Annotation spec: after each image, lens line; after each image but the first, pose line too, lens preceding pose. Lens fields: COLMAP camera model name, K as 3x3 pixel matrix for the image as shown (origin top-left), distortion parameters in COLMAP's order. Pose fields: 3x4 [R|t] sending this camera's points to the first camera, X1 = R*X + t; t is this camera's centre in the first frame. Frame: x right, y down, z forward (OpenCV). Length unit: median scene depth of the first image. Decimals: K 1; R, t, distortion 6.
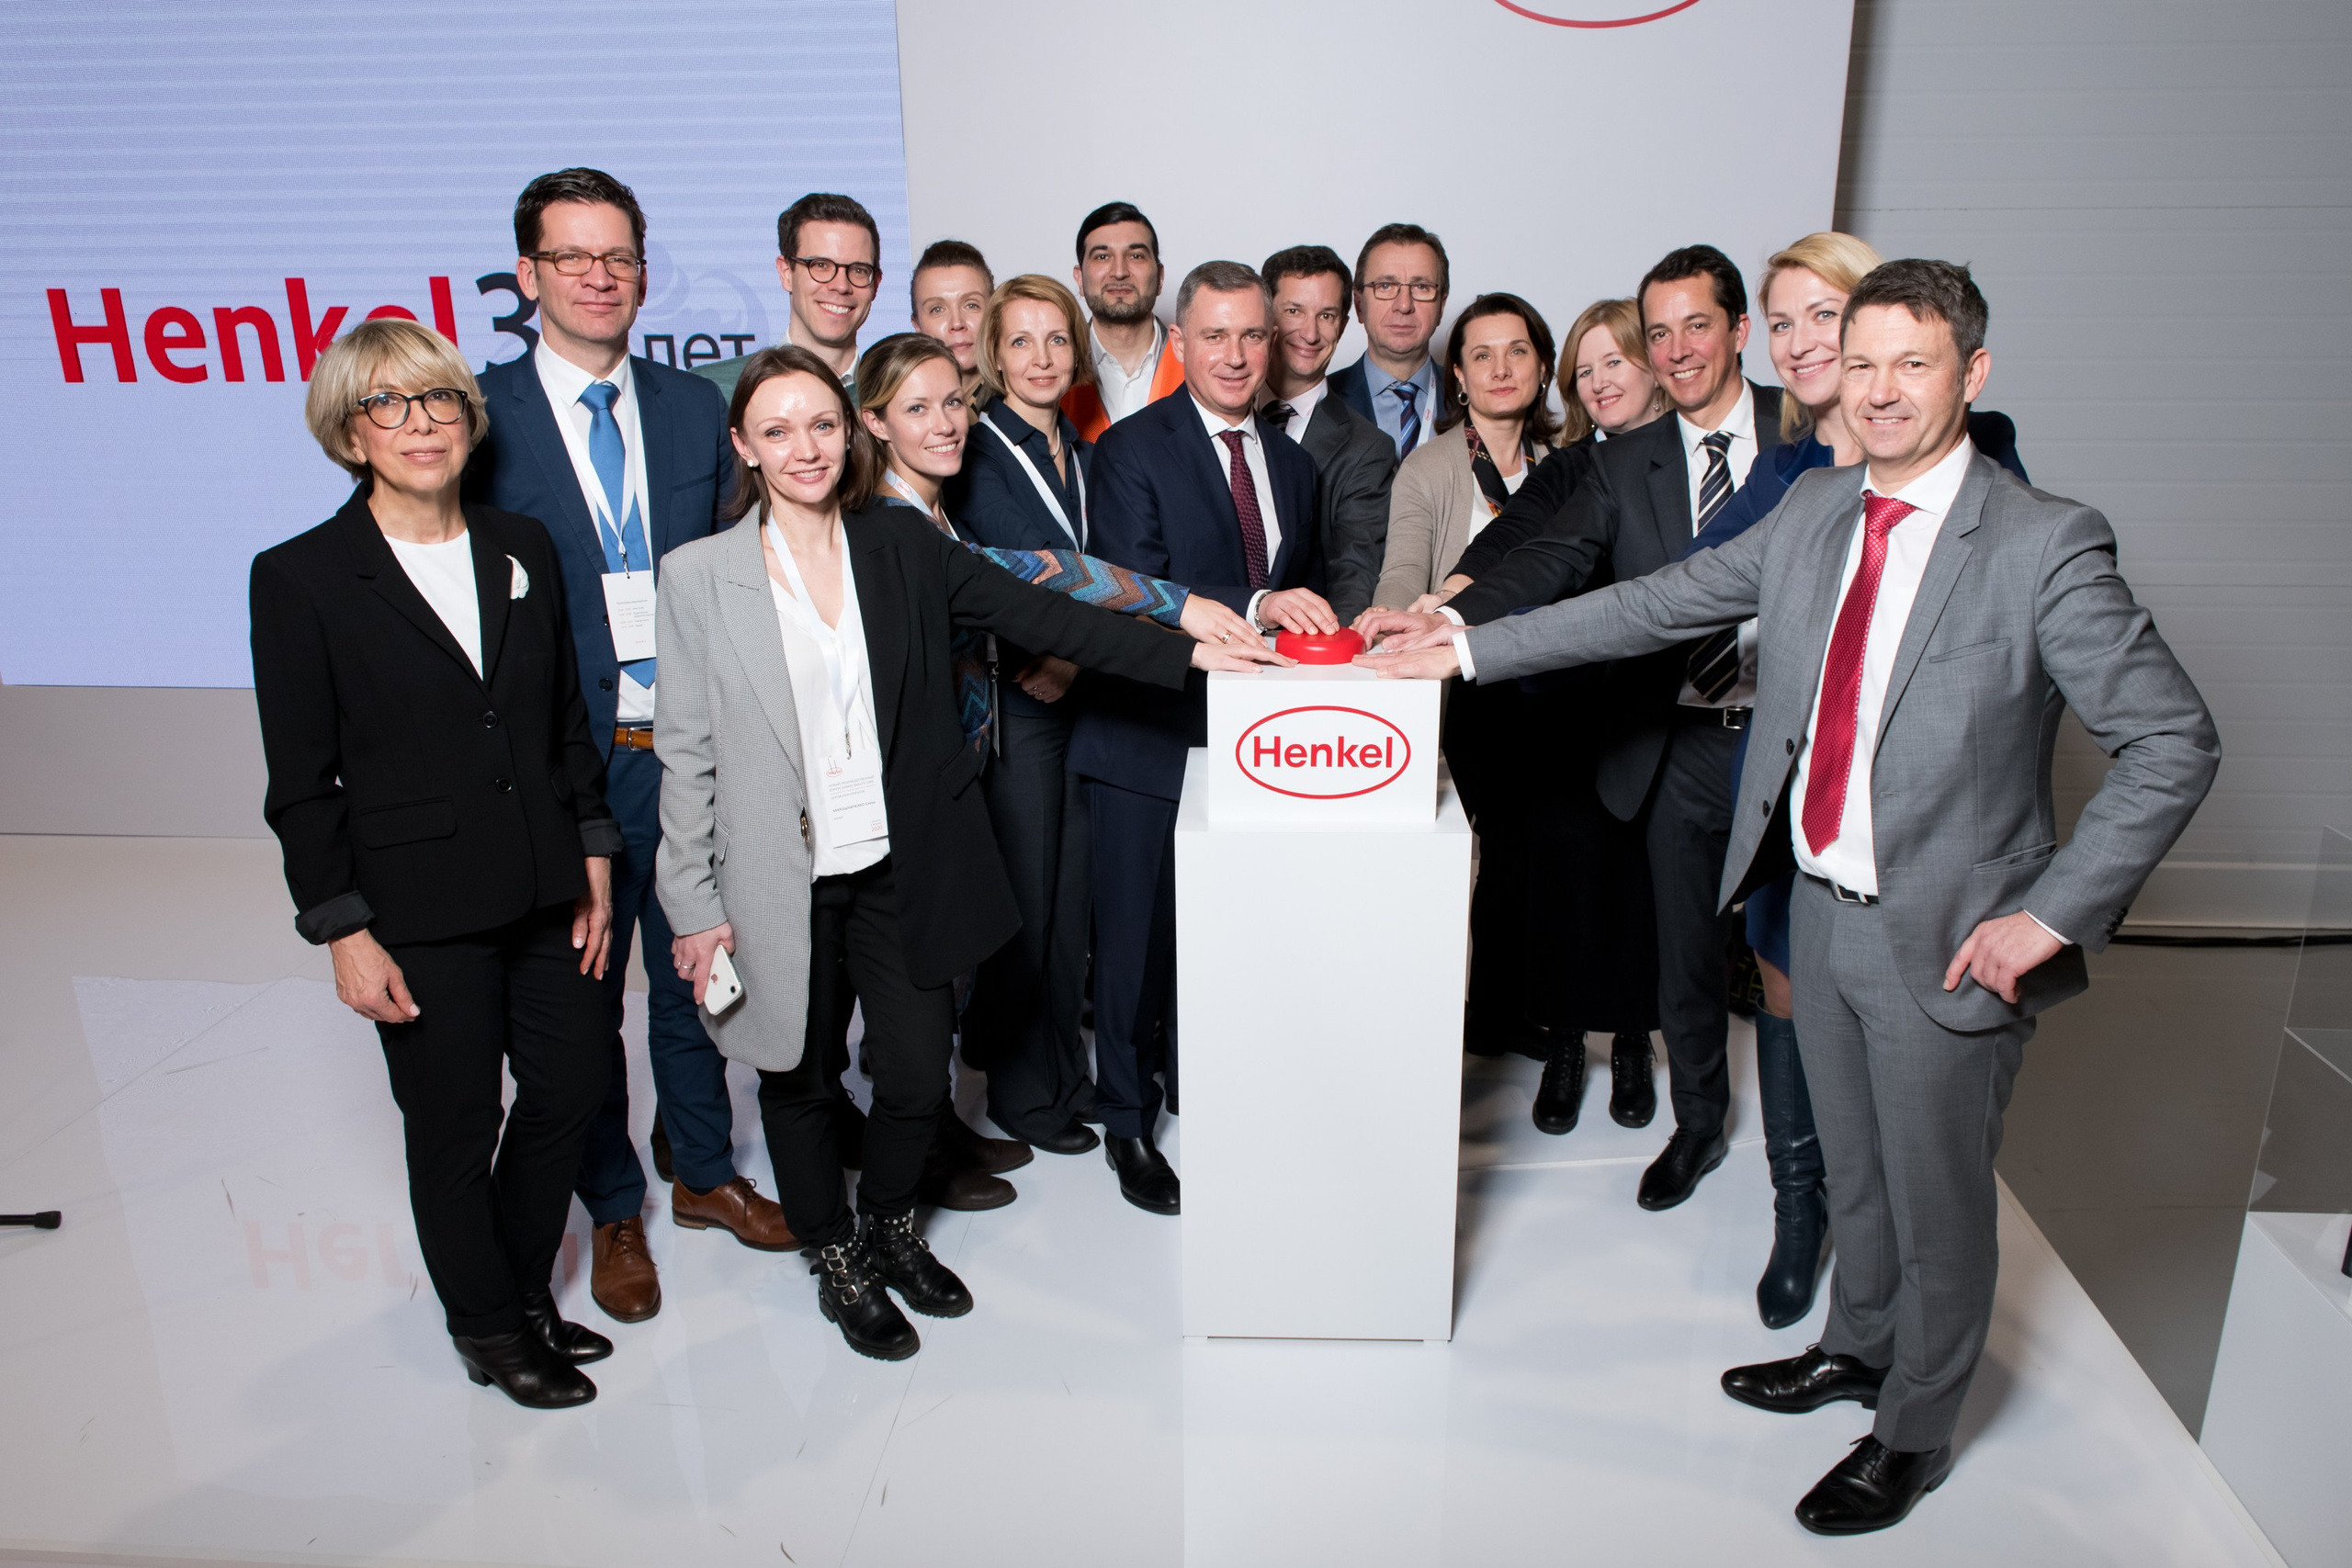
lens RADIAL K [[1593.7, 0, 1176.0], [0, 1593.7, 784.0], [0, 0, 1]] dist [-0.006945, -0.001119]
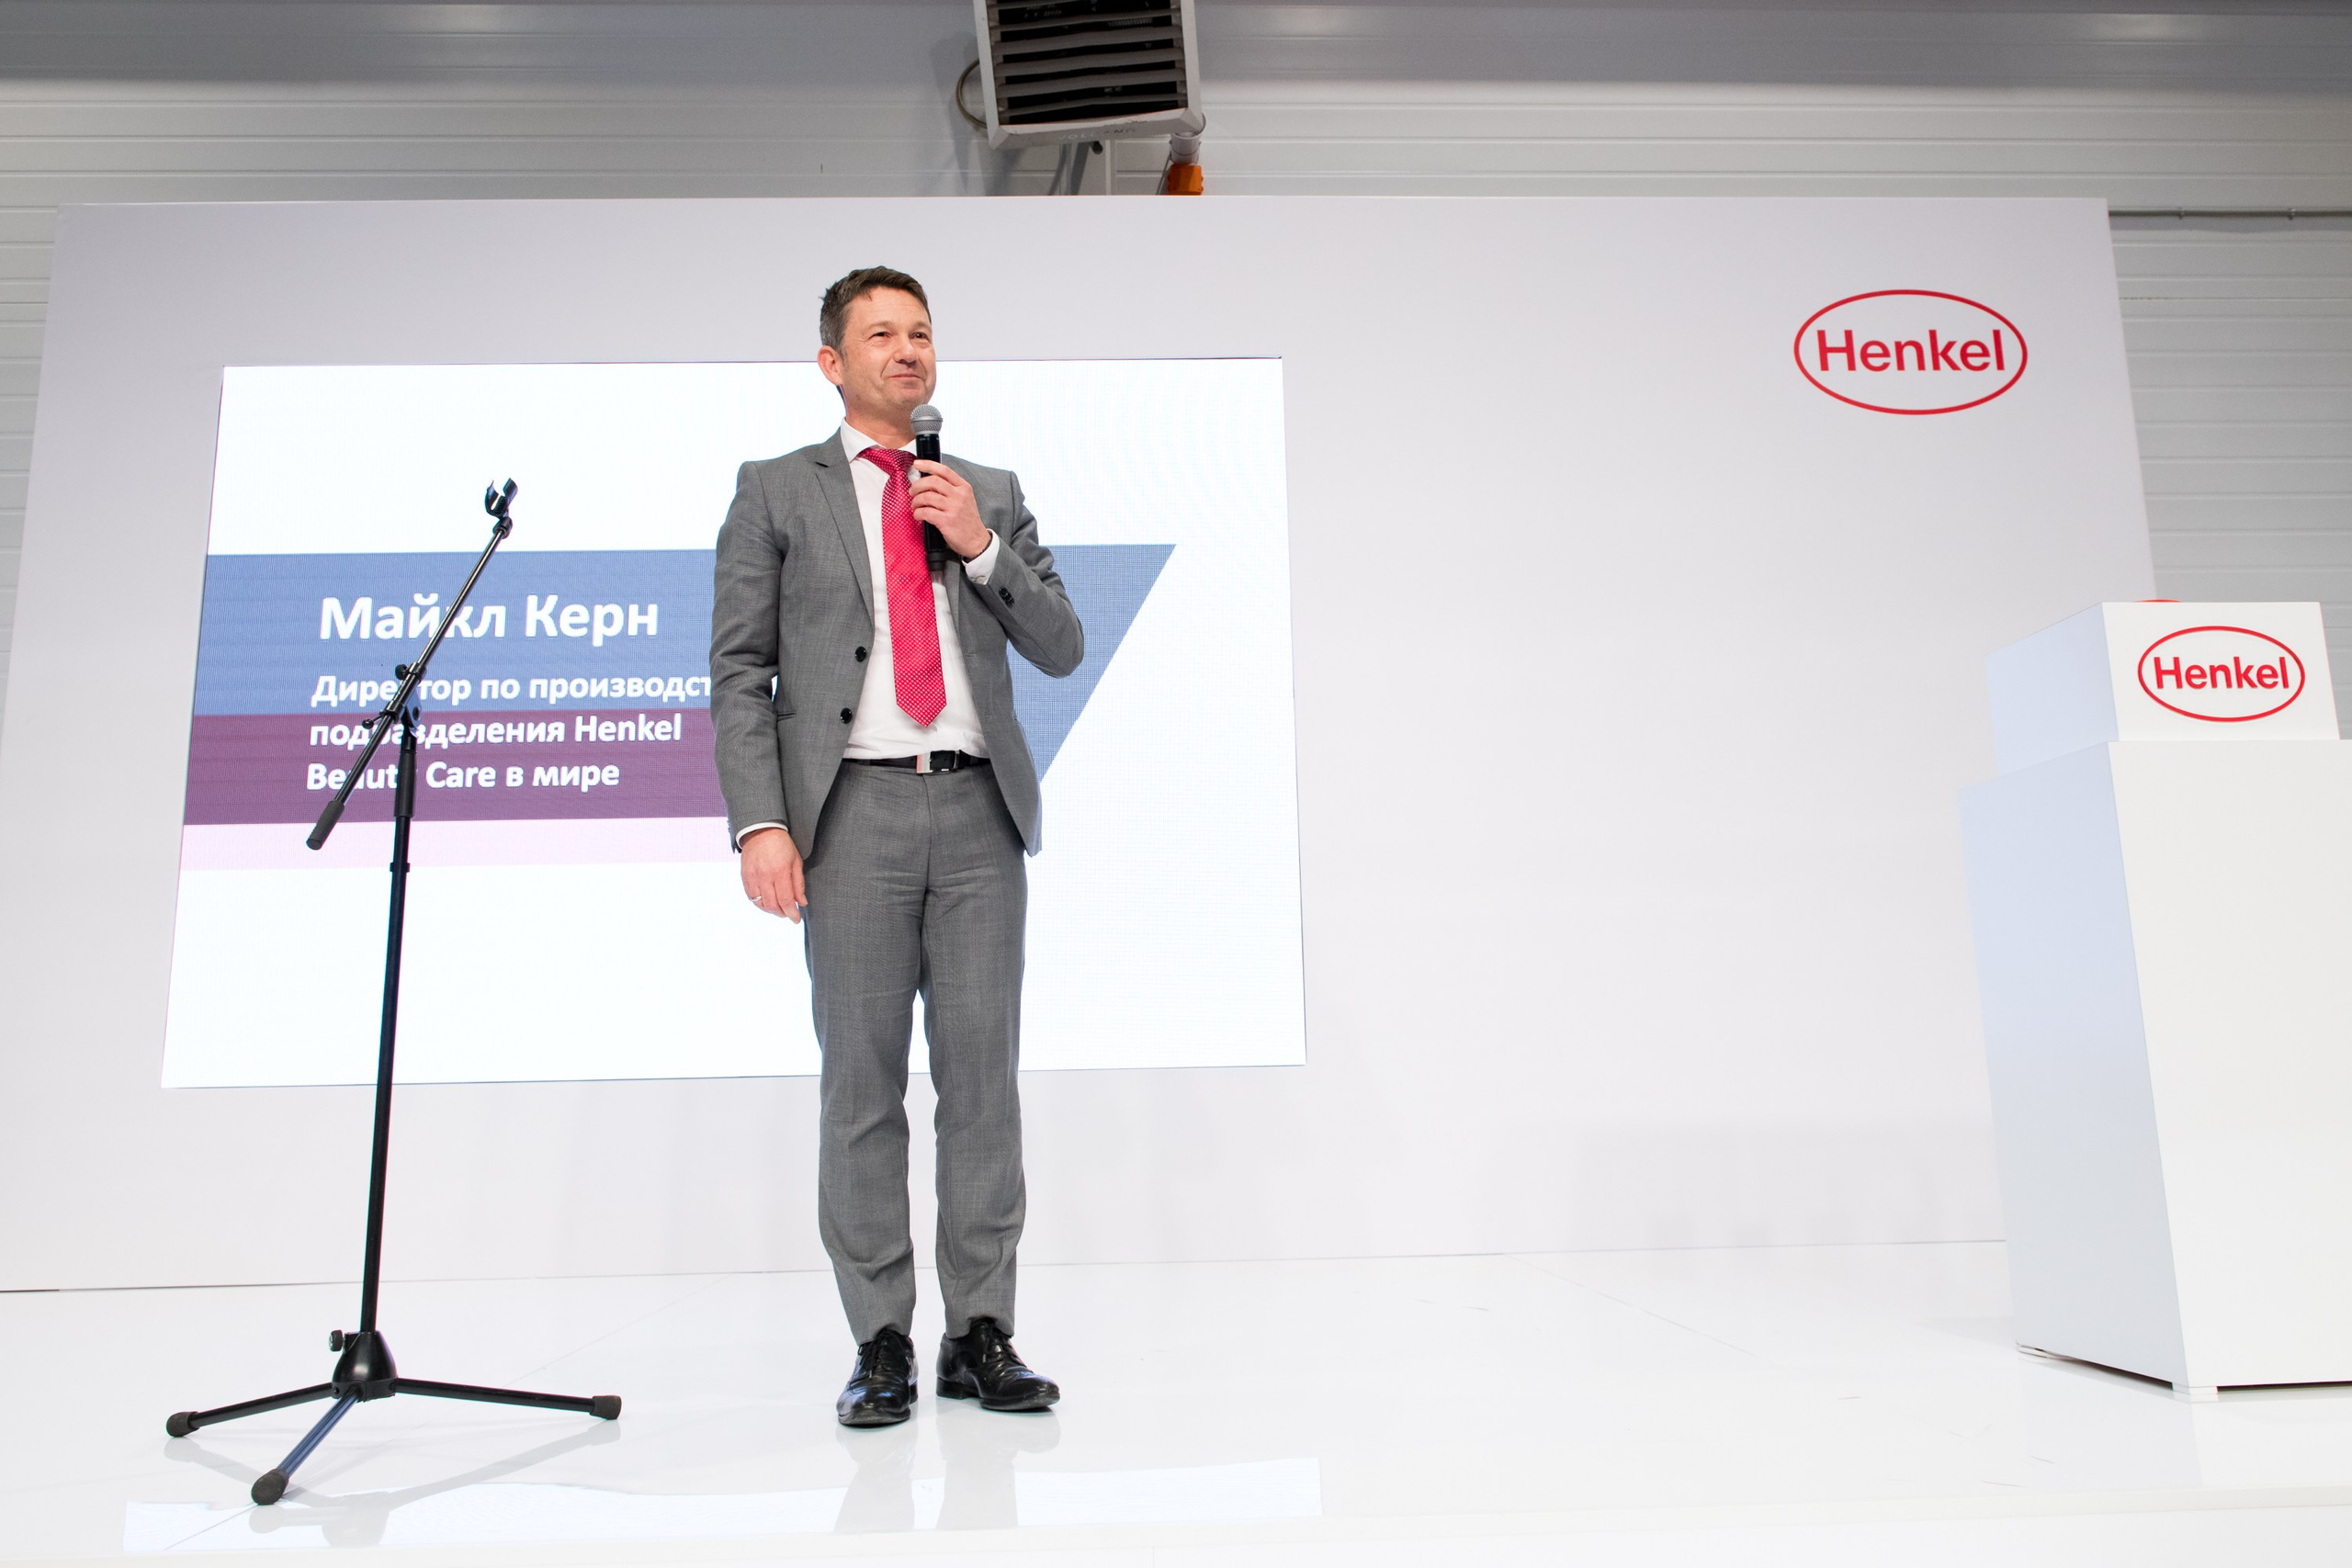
lens RADIAL K [[1818.9, 0, 1171.8], [0, 1818.9, 704.6], [0, 0, 1]] dist [-0.006774, -0.002225]
pose [[0.993576, 0.012019, 0.112529, -0.685000], [0.045591, 0.867576, -0.495211, 0.527418], [-0.103580, 0.497160, 0.861454, 0.101608]]
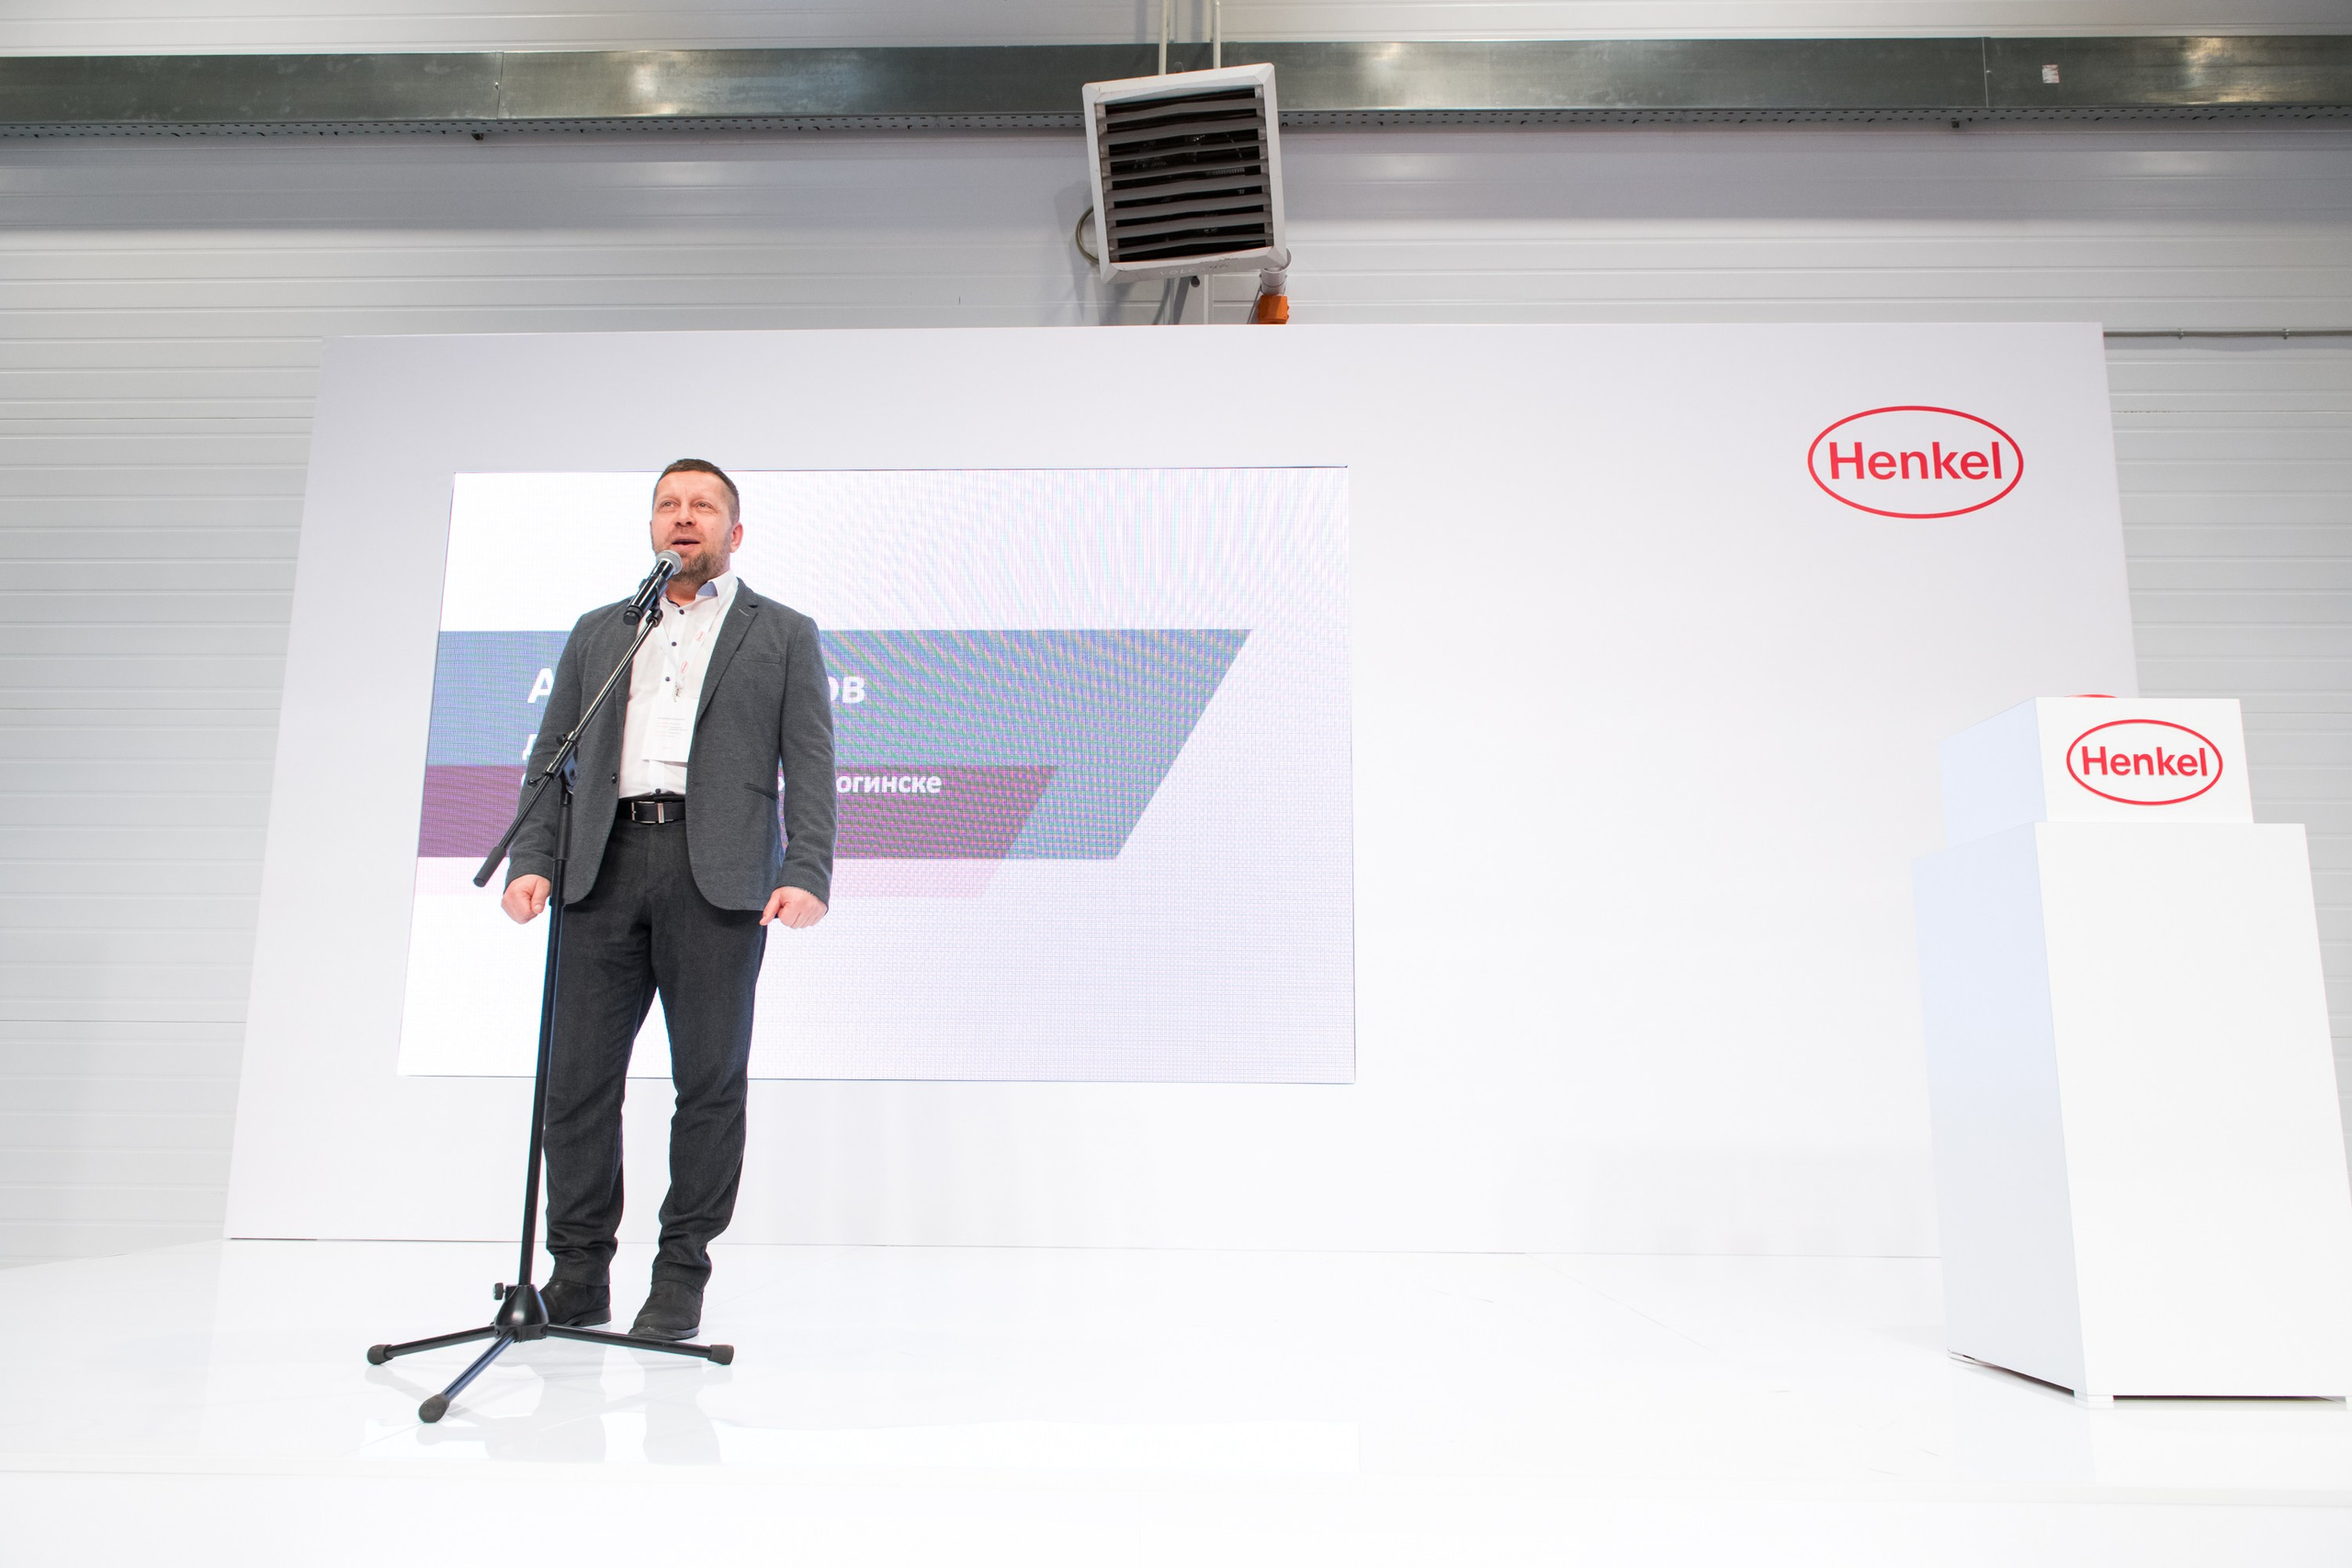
lens RADIAL K [[1593.7, 0, 1176.0], [0, 1593.7, 784.0], [0, 0, 1]] dist [-0.006945, -0.001119]
pose [[0.998850, 0.025828, 0.040392, -0.626197], [-0.003087, 0.875385, -0.483417, 0.531281], [-0.047844, 0.482736, 0.874458, 0.069768]]
